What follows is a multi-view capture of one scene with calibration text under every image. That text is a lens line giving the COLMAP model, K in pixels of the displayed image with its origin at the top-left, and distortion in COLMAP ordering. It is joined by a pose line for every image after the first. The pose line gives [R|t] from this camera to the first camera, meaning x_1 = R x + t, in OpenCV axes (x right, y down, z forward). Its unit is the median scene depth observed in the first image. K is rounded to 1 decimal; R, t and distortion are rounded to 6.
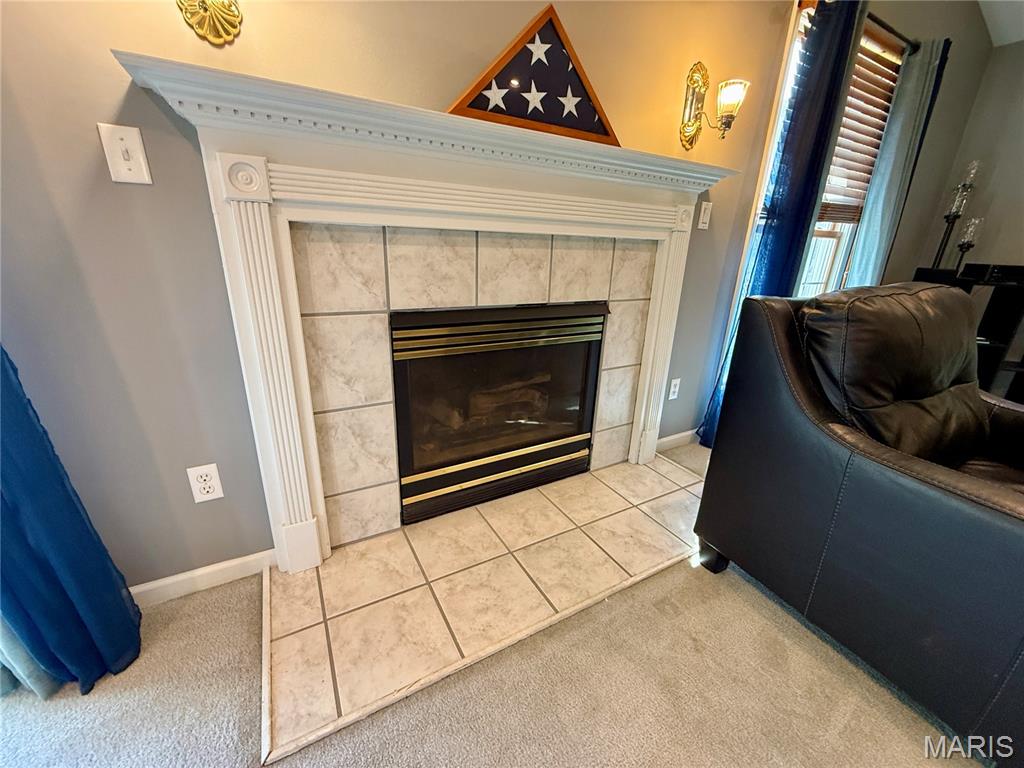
lens RADIAL K [[408.7, 0, 511.1], [0, 408.7, 385.9], [0, 0, 1]] dist [0.001336, -0.000614]
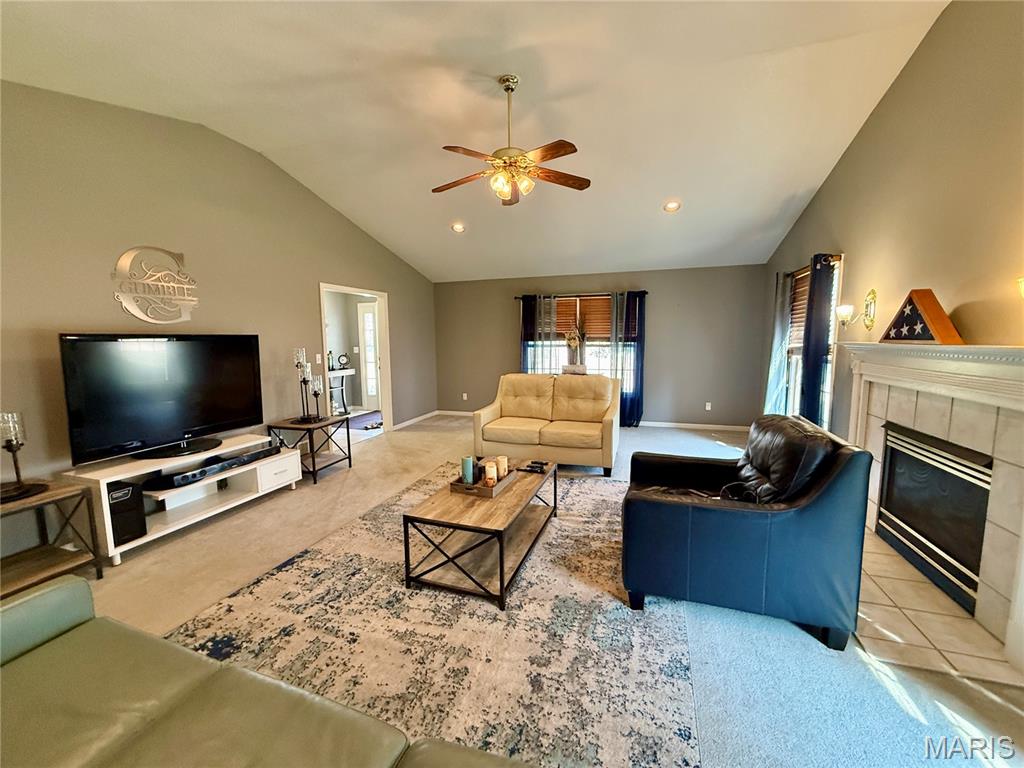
lens RADIAL K [[408.7, 0, 510.1], [0, 408.7, 382.4], [0, 0, 1]] dist [0.001336, -0.000614]
pose [[-0.741420, 0.044482, -0.669565, 2.493375], [-0.235305, 0.917210, 0.321491, -0.564983], [0.628432, 0.395912, -0.669572, 1.061542]]
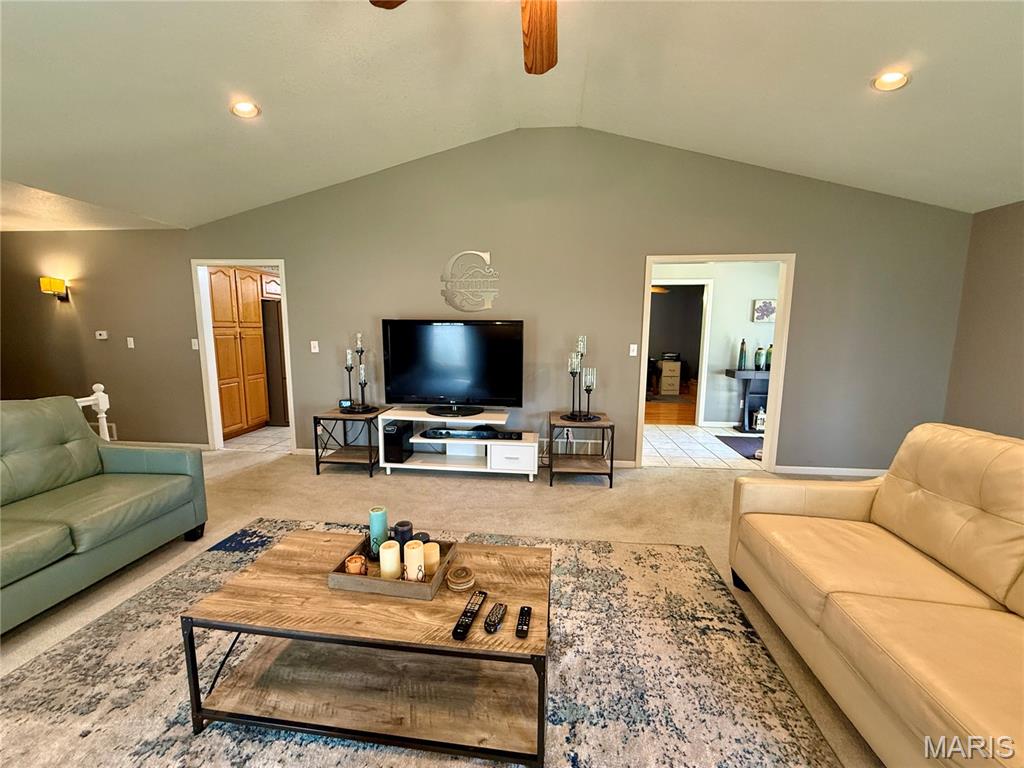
lens RADIAL K [[408.7, 0, 509.9], [0, 408.7, 382.0], [0, 0, 1]] dist [0.001336, -0.000614]
pose [[-0.815270, -0.116529, 0.567235, 0.368233], [0.153347, 0.901130, 0.405524, -0.344168], [-0.558408, 0.417595, -0.716795, 0.265229]]
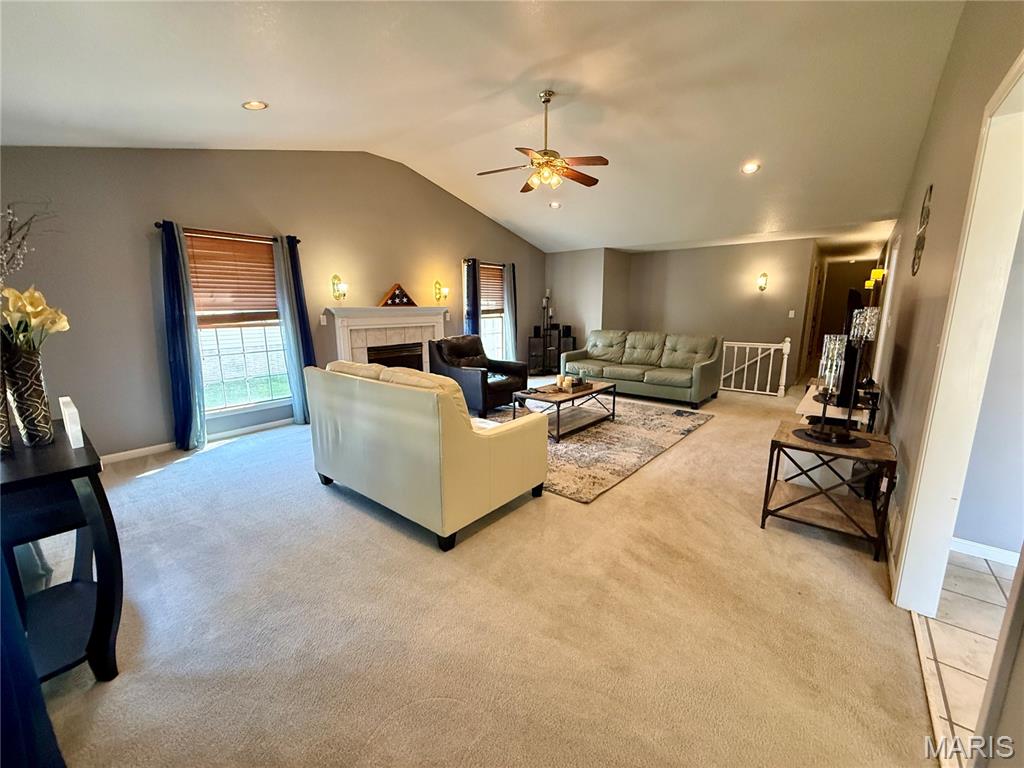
lens RADIAL K [[408.7, 0, 508.6], [0, 408.7, 381.0], [0, 0, 1]] dist [0.001336, -0.000614]
pose [[0.935252, -0.103483, 0.338519, -0.377775], [0.151897, 0.981117, -0.119739, 0.841692], [-0.319736, 0.163407, 0.933310, -3.180621]]
